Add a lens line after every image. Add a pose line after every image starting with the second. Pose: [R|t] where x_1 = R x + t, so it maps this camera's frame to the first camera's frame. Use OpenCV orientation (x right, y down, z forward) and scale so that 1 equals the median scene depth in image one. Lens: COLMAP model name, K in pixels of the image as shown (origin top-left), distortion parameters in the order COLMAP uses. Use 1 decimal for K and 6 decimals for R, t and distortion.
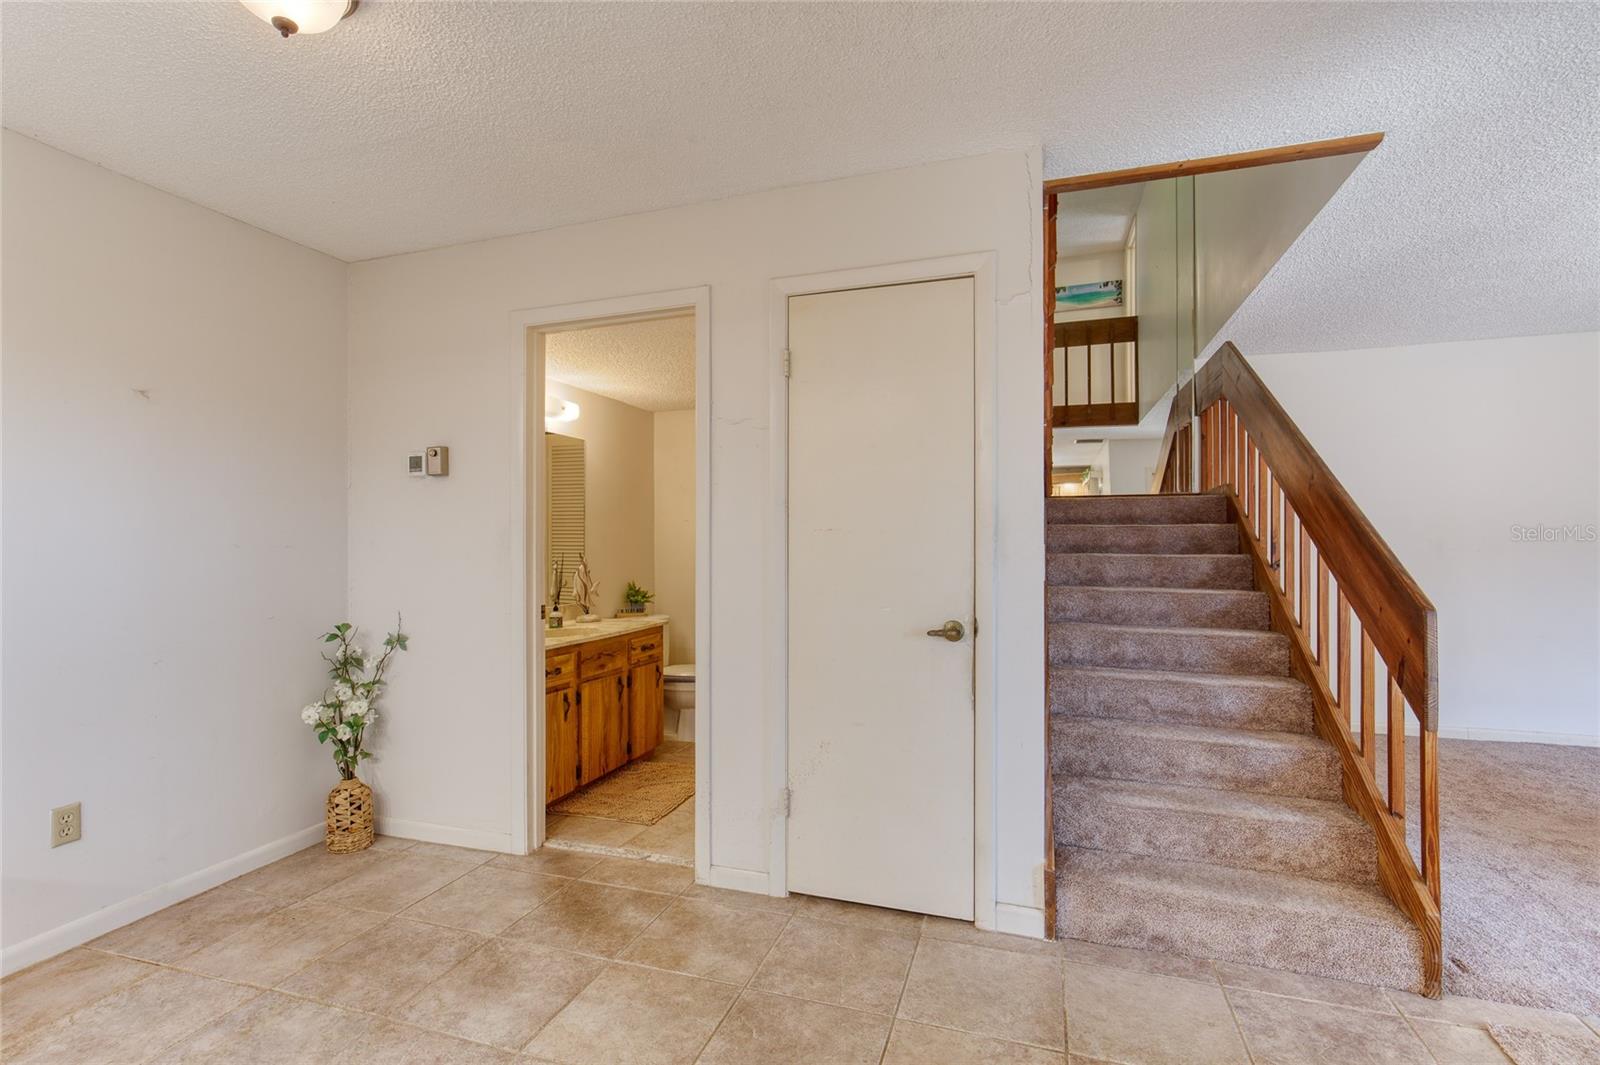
lens RADIAL K [[734.8, 0, 787.8], [0, 734.8, 533.3], [0, 0, 1]] dist [-0.013364, 0.006458]
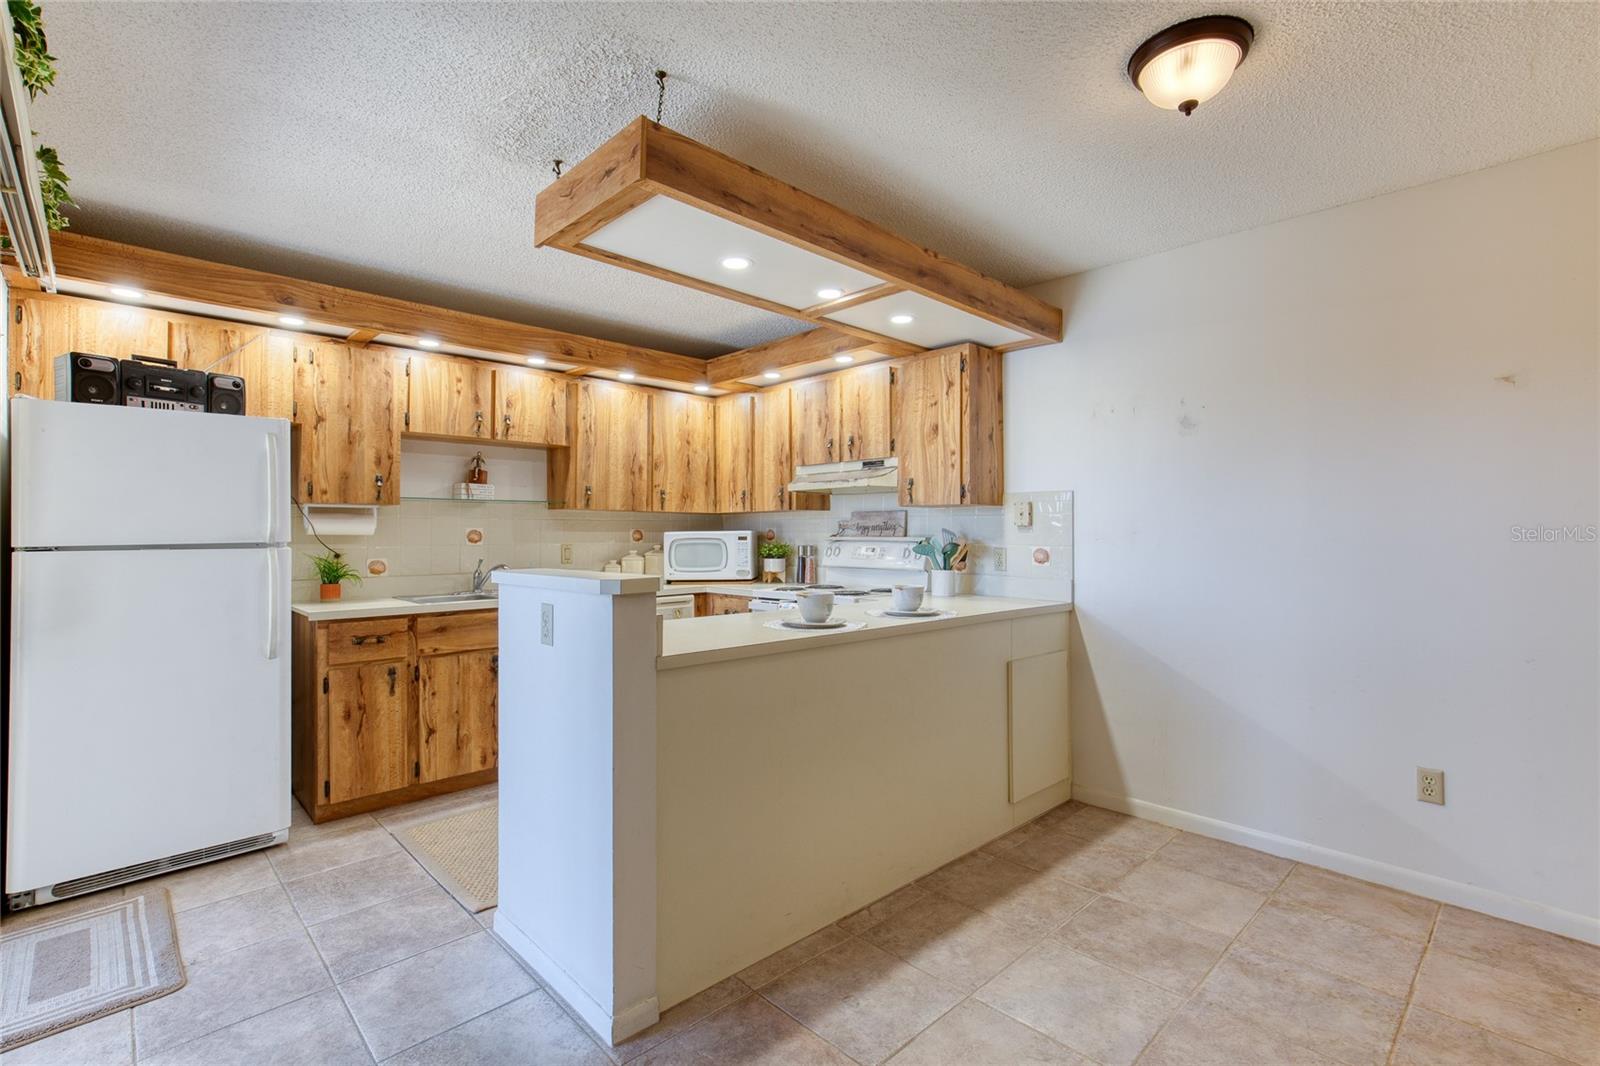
lens RADIAL K [[734.8, 0, 770.8], [0, 734.8, 524.7], [0, 0, 1]] dist [-0.013364, 0.006458]
pose [[-0.492113, -0.004153, -0.870521, 0.297557], [0.004257, 0.999965, -0.007177, 0.002508], [0.870521, -0.007237, -0.492078, 0.418933]]
